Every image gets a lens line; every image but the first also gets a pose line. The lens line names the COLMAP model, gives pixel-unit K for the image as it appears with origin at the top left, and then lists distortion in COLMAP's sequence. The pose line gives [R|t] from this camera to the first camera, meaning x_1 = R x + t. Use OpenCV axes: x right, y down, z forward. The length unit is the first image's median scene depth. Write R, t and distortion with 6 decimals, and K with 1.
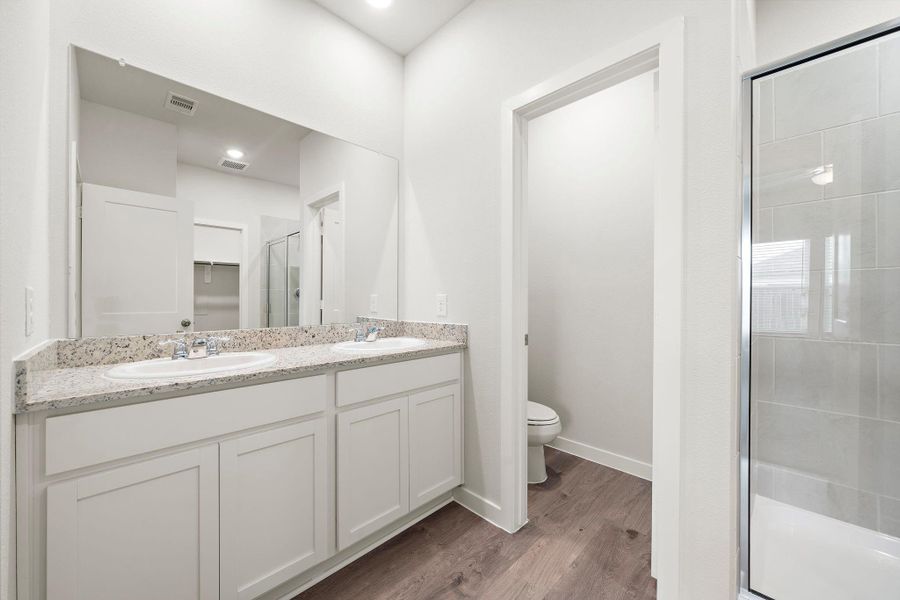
lens RADIAL K [[344.4, 0, 454.2], [0, 344.4, 300.9], [0, 0, 1]] dist [-0.000029, -0.000018]
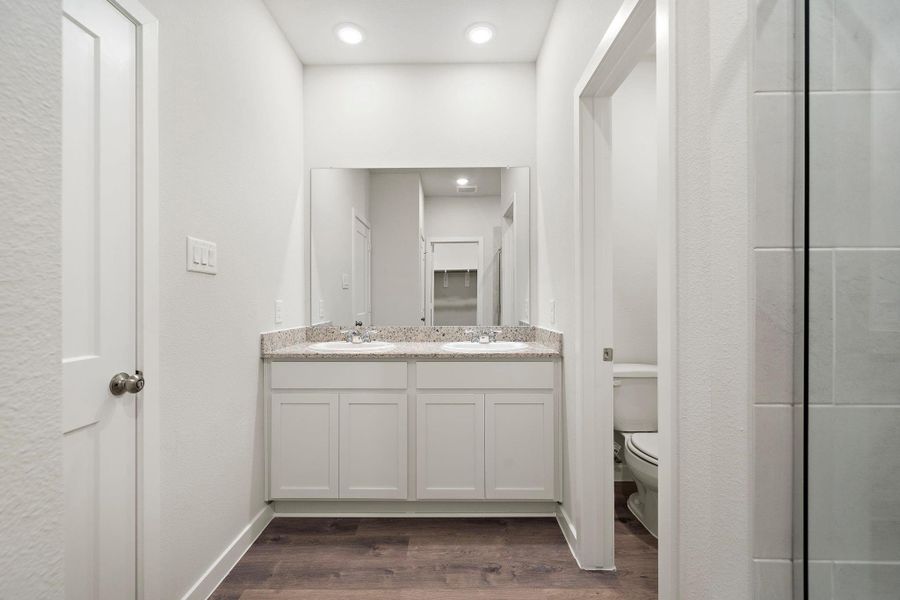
lens RADIAL K [[369.1, 0, 432.7], [0, 369.1, 298.7], [0, 0, 1]] dist [-0.000636, -0.000185]
pose [[0.697739, -0.002861, -0.716347, 0.543708], [-0.000684, 0.999989, -0.004661, -0.021723], [0.716352, 0.003742, 0.697729, 0.045330]]
